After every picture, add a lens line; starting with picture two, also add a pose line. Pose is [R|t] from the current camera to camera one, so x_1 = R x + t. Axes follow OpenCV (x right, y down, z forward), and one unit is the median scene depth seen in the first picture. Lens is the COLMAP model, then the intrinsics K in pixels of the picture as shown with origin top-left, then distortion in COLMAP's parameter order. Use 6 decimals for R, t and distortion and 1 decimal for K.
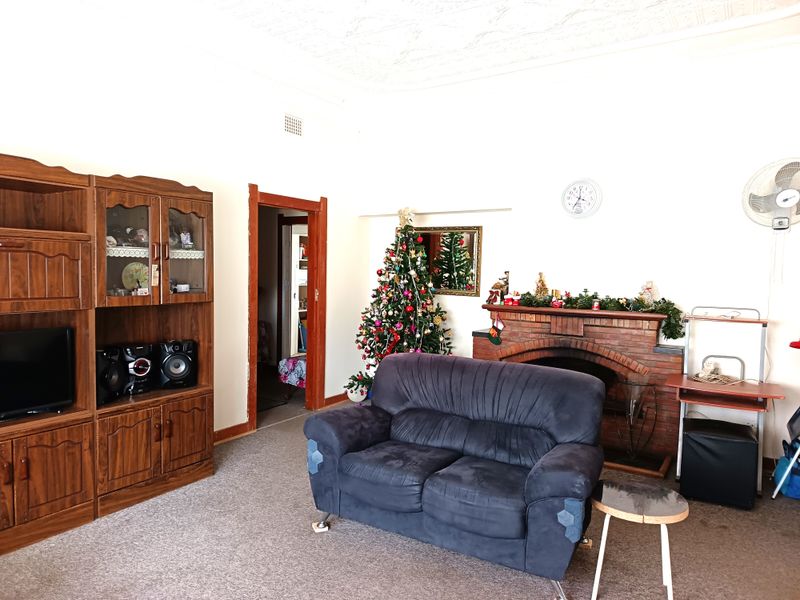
lens RADIAL K [[557.6, 0, 396.6], [0, 557.6, 300.4], [0, 0, 1]] dist [0.080932, -0.101726]
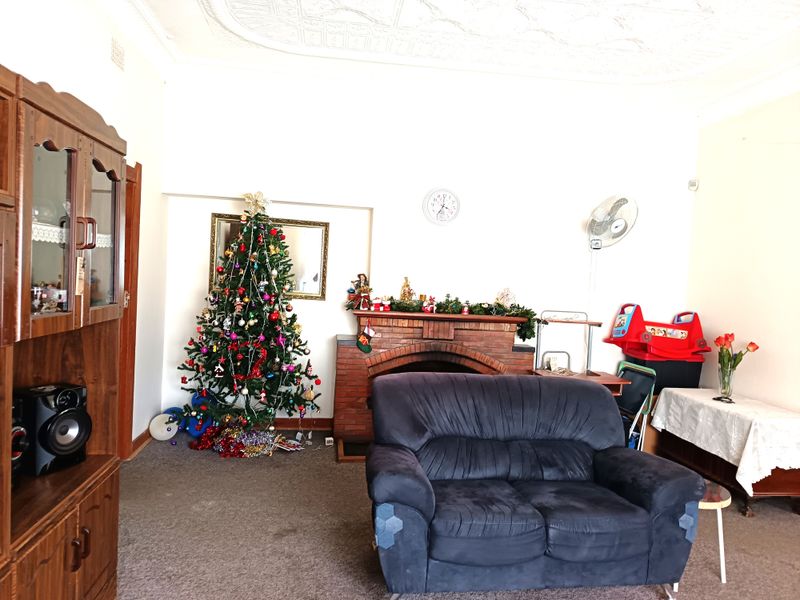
lens RADIAL K [[557.6, 0, 396.6], [0, 557.6, 300.4], [0, 0, 1]] dist [0.080932, -0.101726]
pose [[0.767939, -0.005288, 0.640502, -0.413956], [-0.002559, 0.999933, 0.011324, -0.020704], [-0.640518, -0.010335, 0.767873, 0.278111]]
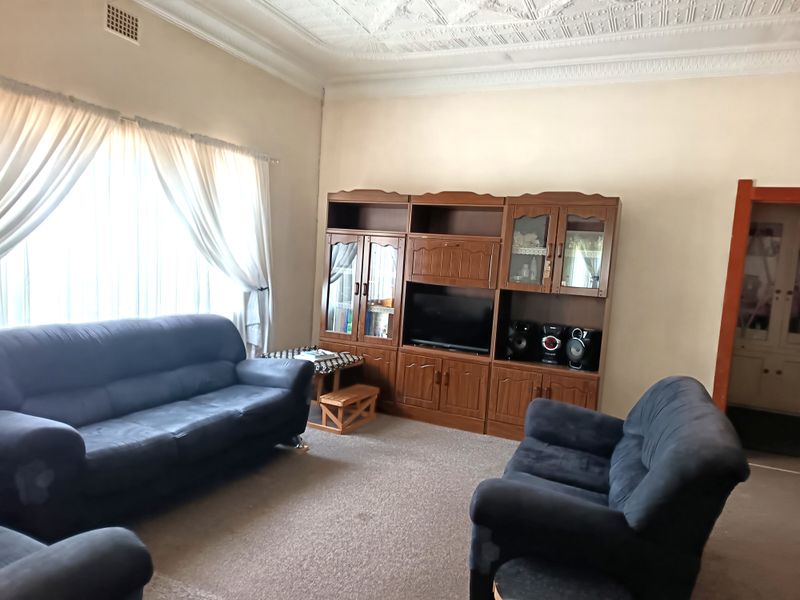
lens RADIAL K [[557.6, 0, 396.6], [0, 557.6, 300.4], [0, 0, 1]] dist [0.080932, -0.101726]
pose [[0.144282, 0.078015, -0.986457, 0.578415], [-0.119823, 0.990929, 0.060843, -0.009034], [0.982255, 0.109421, 0.152321, 0.368175]]
